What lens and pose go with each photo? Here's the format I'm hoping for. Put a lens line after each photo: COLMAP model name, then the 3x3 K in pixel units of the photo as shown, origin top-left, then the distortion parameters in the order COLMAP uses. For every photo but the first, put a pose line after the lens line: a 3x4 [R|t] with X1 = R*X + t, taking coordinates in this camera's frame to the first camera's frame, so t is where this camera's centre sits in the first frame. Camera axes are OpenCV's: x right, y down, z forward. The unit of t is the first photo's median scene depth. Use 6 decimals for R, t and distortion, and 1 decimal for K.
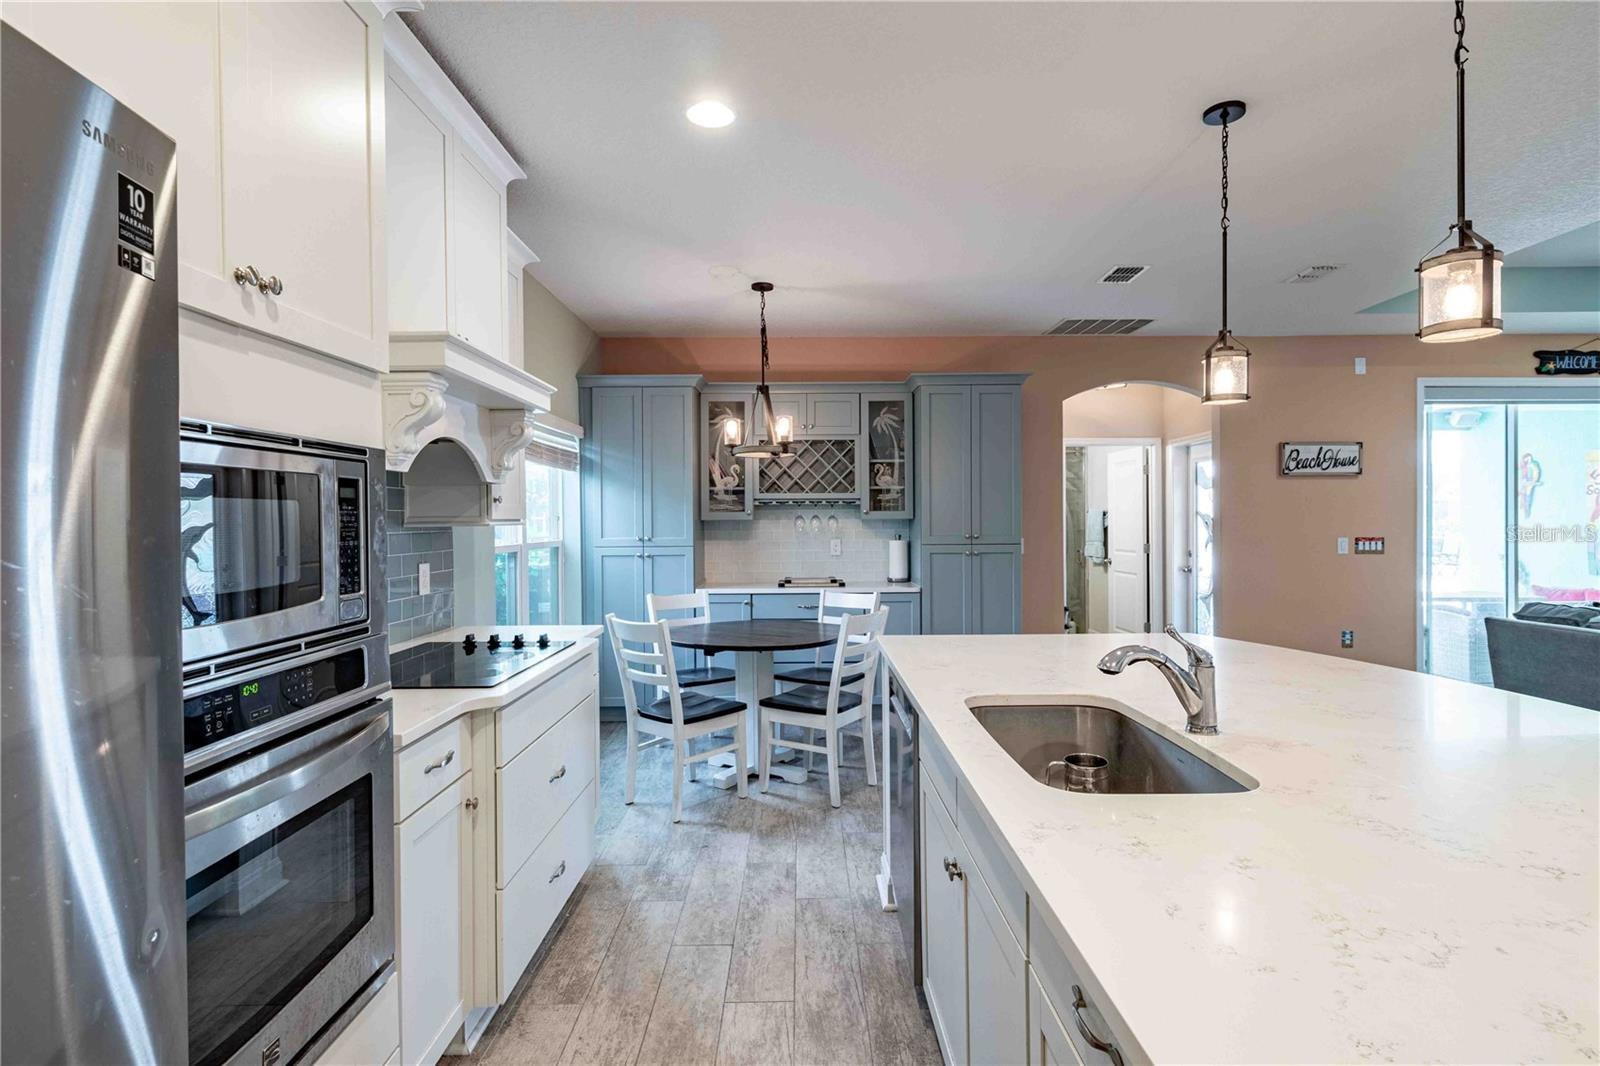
lens RADIAL K [[790.2, 0, 800.6], [0, 790.2, 526.0], [0, 0, 1]] dist [0.007454, -0.002863]
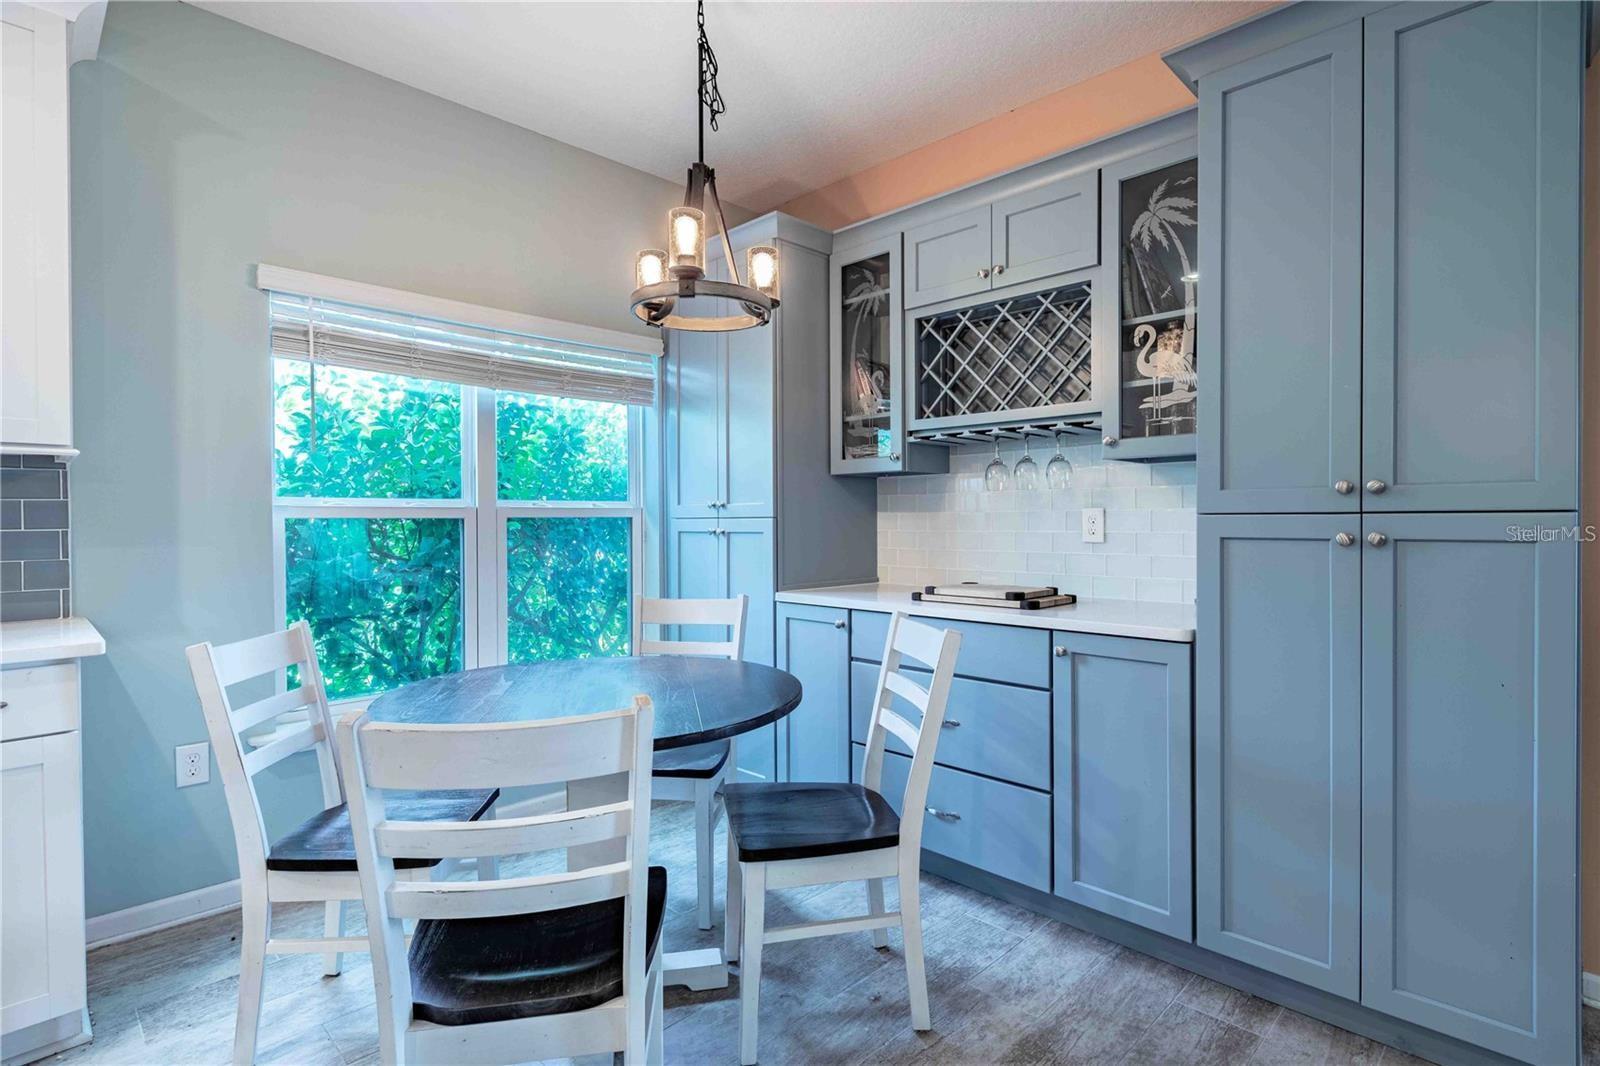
lens RADIAL K [[790.2, 0, 804.2], [0, 790.2, 525.1], [0, 0, 1]] dist [0.007454, -0.002863]
pose [[0.710805, 0.008830, -0.703334, 0.267508], [-0.006905, 0.999961, 0.005576, 0.026447], [0.703356, 0.000893, 0.710838, 0.575082]]
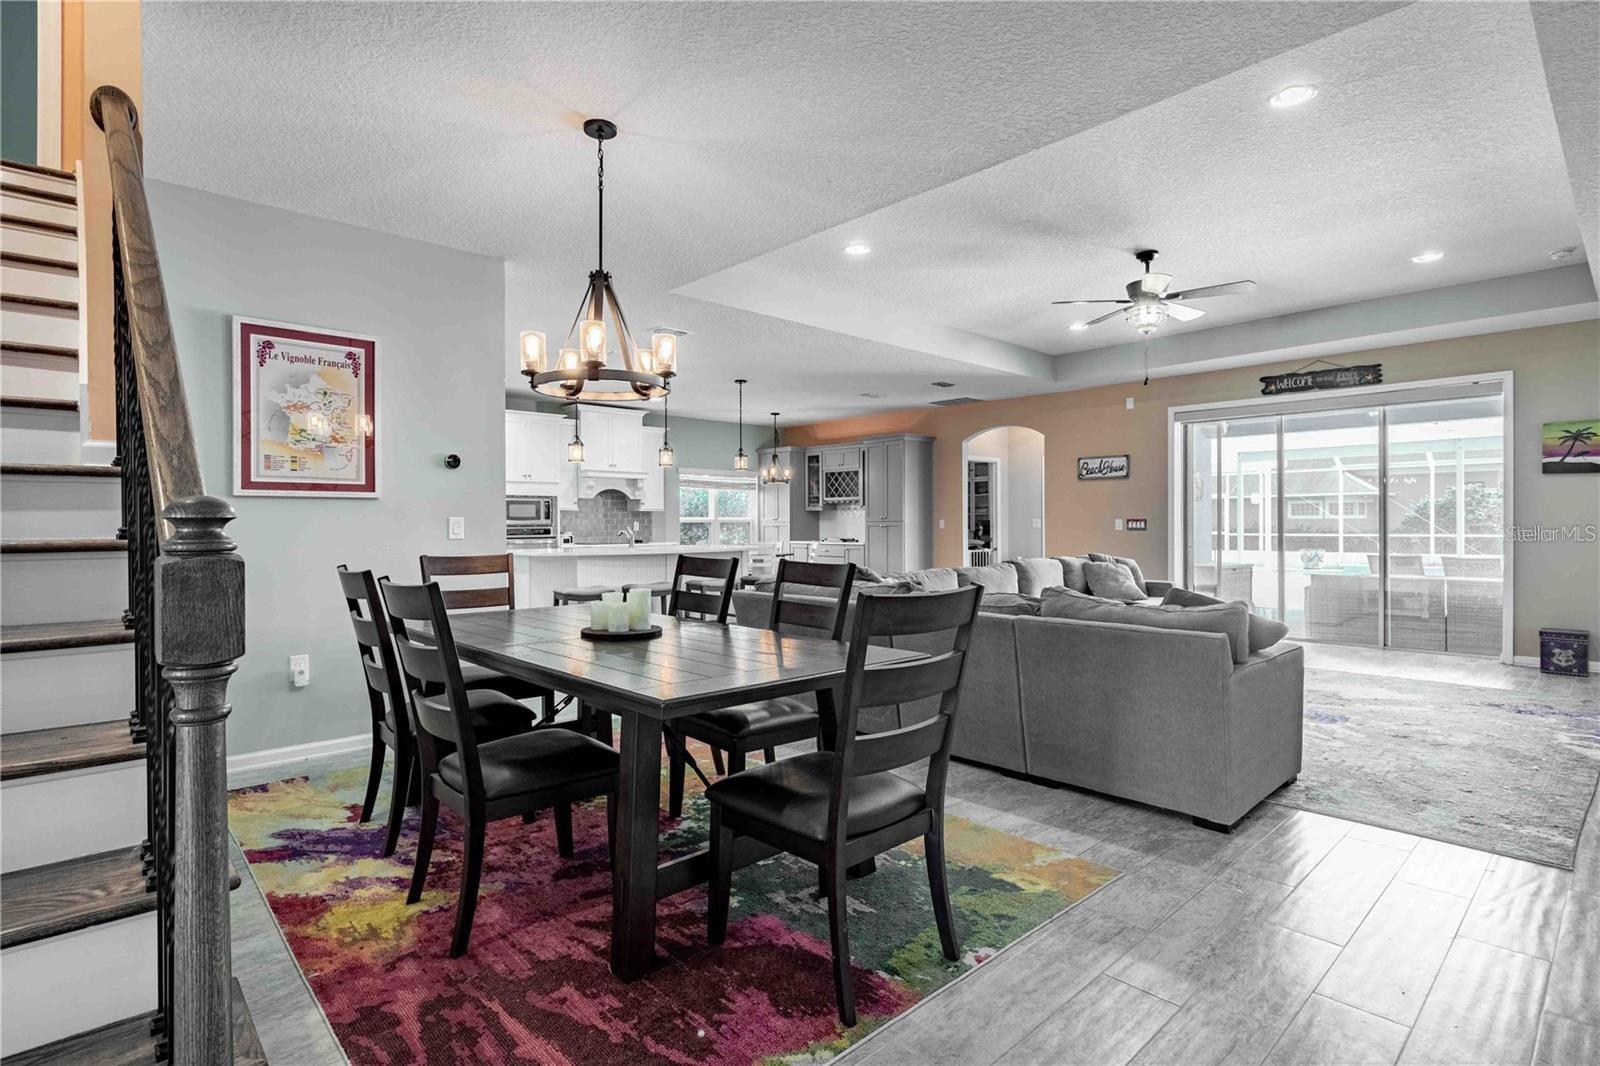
lens RADIAL K [[790.2, 0, 791.8], [0, 790.2, 528.1], [0, 0, 1]] dist [0.007454, -0.002863]
pose [[0.674921, 0.007658, -0.737850, 1.442197], [-0.006796, 0.999968, 0.004163, 0.030754], [0.737859, 0.002205, 0.674951, -0.484506]]
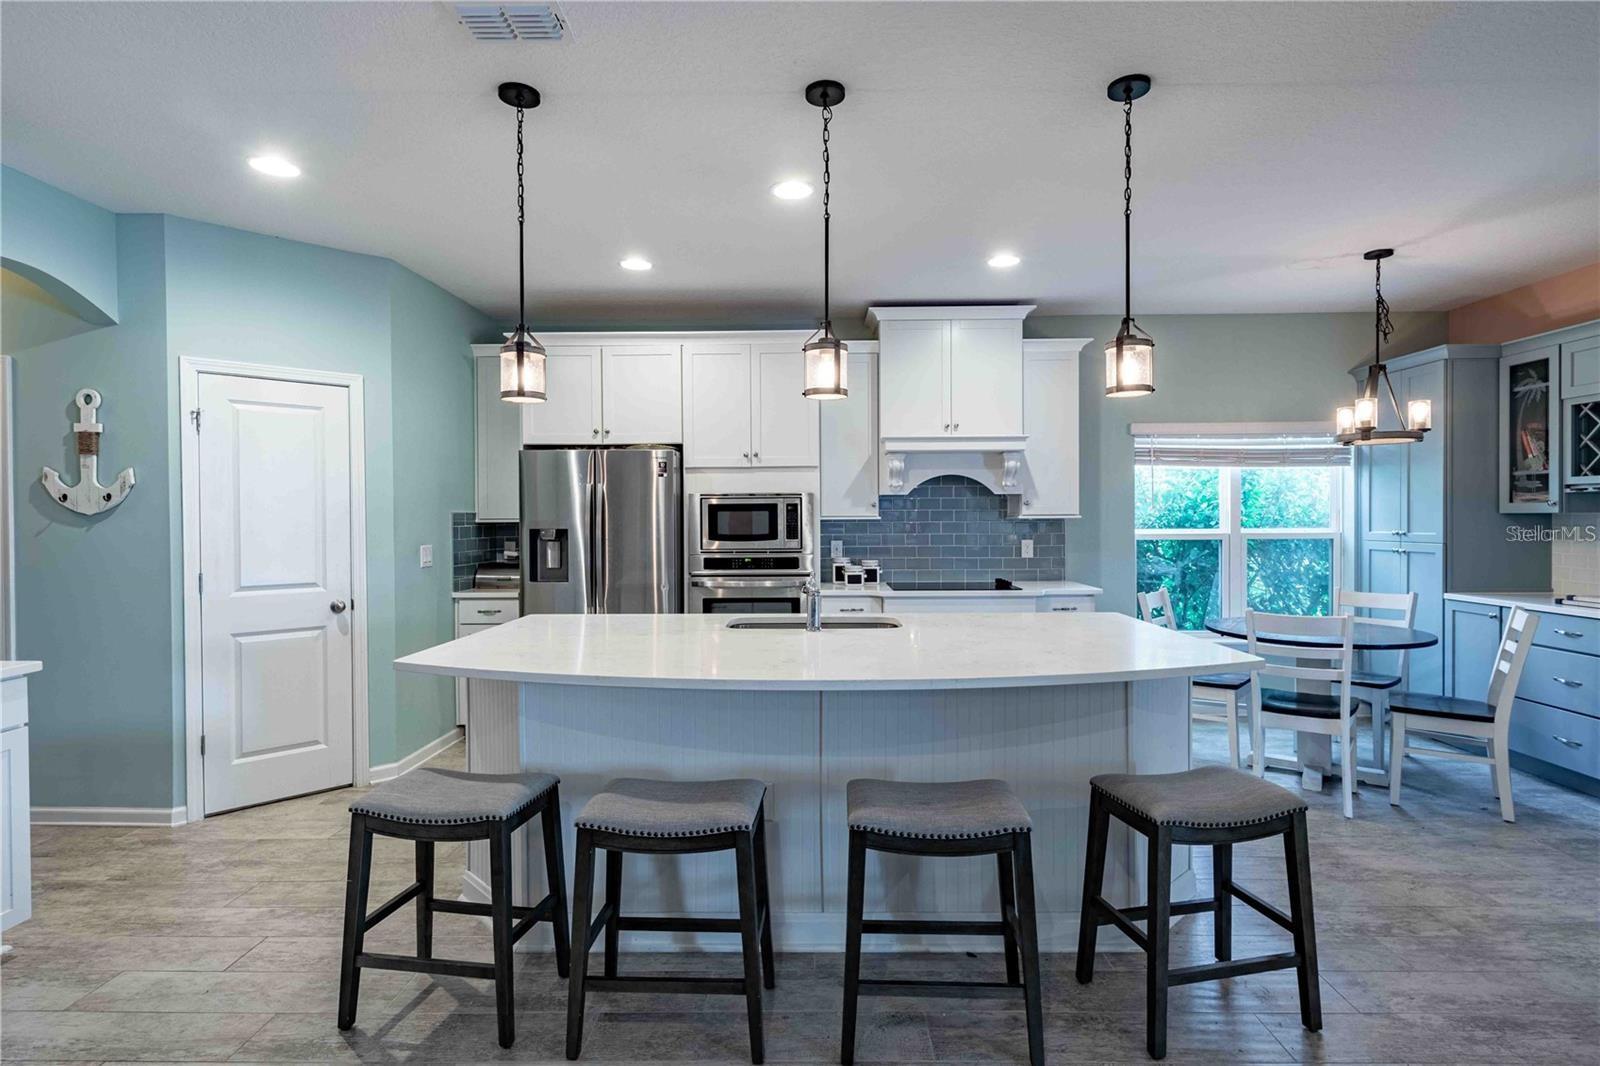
lens RADIAL K [[790.2, 0, 805.9], [0, 790.2, 528.1], [0, 0, 1]] dist [0.007454, -0.002863]
pose [[-0.012718, 0.018888, -0.999741, 0.702876], [-0.002621, 0.999818, 0.018923, -0.005564], [0.999916, 0.002861, -0.012666, 0.294015]]
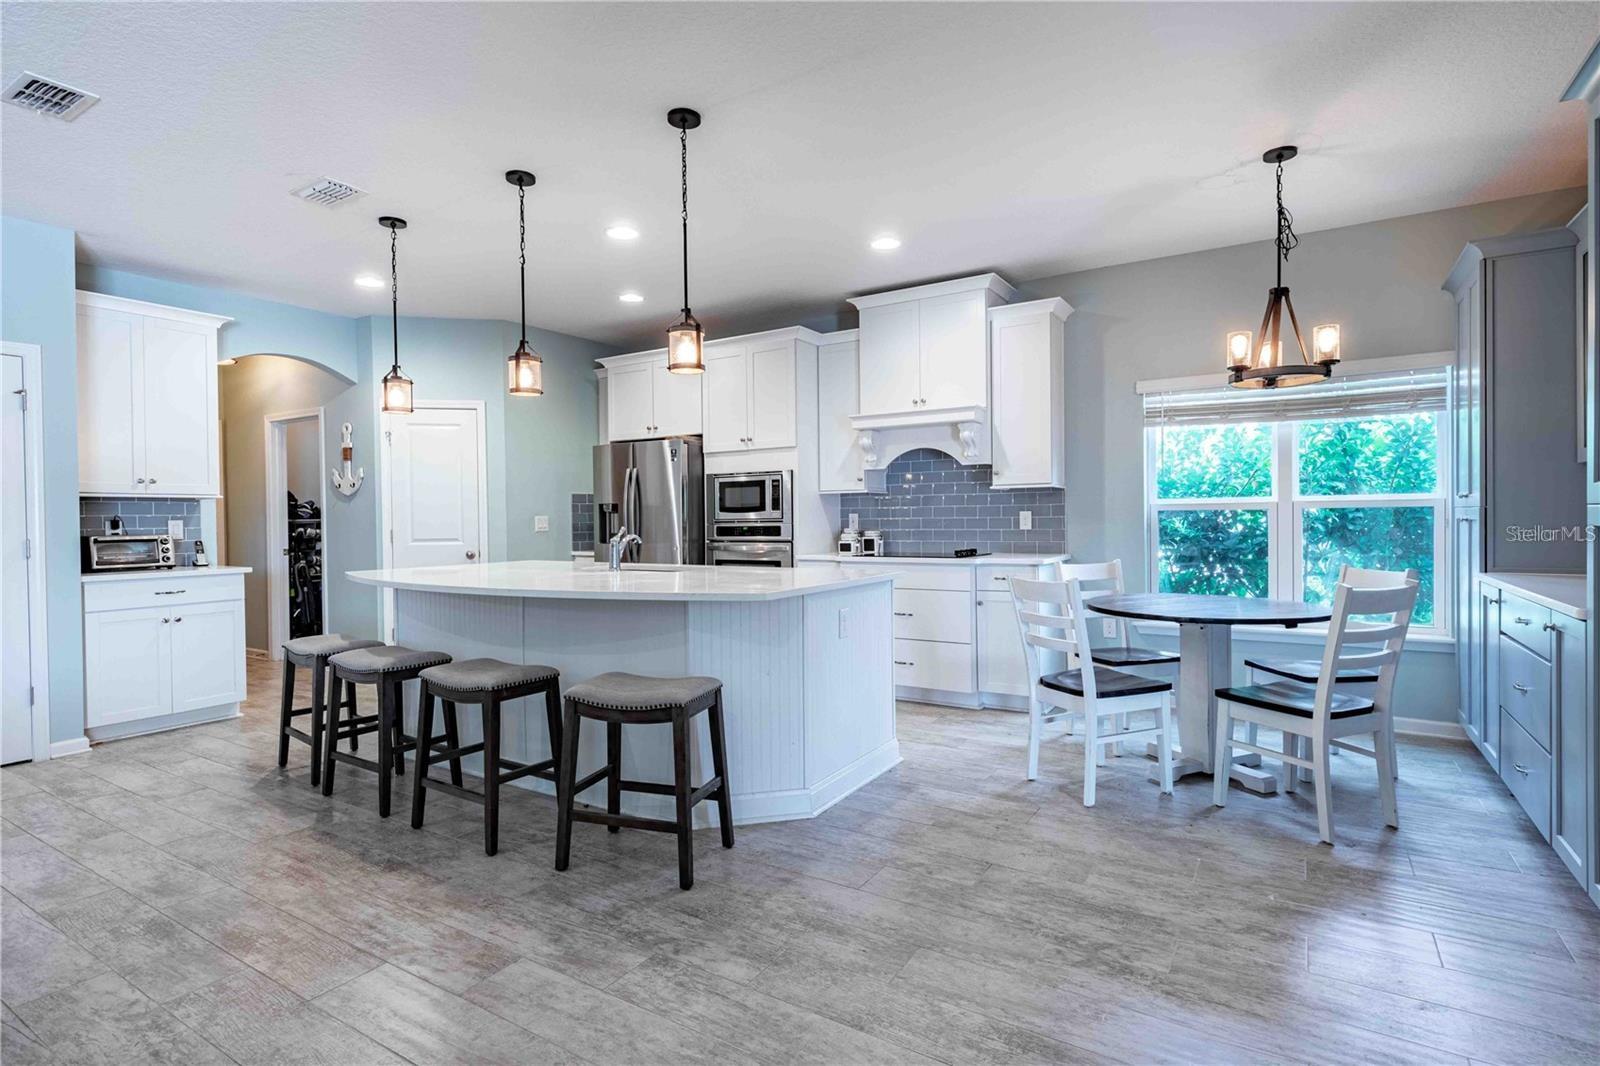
lens RADIAL K [[790.2, 0, 806.4], [0, 790.2, 527.8], [0, 0, 1]] dist [0.007454, -0.002863]
pose [[-0.527540, 0.023661, -0.849201, 0.671390], [0.008407, 0.999709, 0.022633, 0.022447], [0.849489, 0.004801, -0.527585, 0.825448]]
